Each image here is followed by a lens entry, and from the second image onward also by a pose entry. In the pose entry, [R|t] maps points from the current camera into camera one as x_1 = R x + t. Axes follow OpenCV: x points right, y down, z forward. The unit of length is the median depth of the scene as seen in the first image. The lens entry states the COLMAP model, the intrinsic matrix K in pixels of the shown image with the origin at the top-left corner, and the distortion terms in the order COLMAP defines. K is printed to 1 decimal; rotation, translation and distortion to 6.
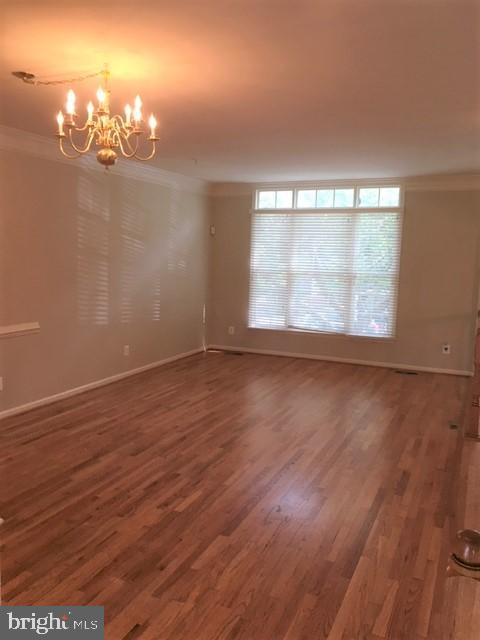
lens RADIAL K [[541.8, 0, 240.2], [0, 541.8, 320.1], [0, 0, 1]] dist [0.045006, -0.055554]
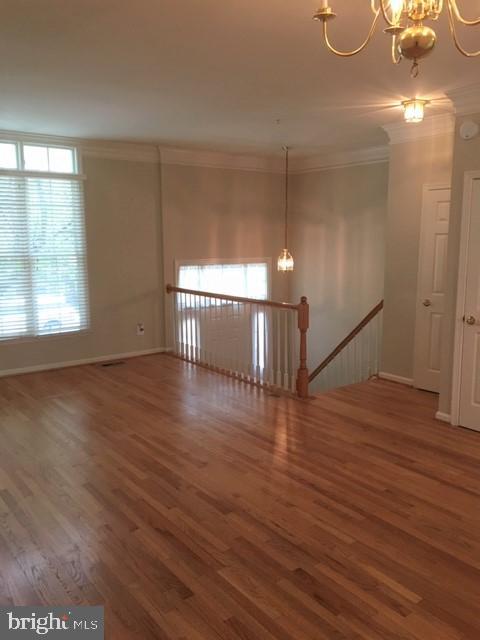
lens RADIAL K [[541.8, 0, 237.6], [0, 541.8, 319.3], [0, 0, 1]] dist [0.045006, -0.055554]
pose [[0.471145, -0.158464, 0.867705, -0.365614], [0.121587, 0.986007, 0.114050, -0.053242], [-0.873636, 0.051767, 0.483819, 0.398245]]
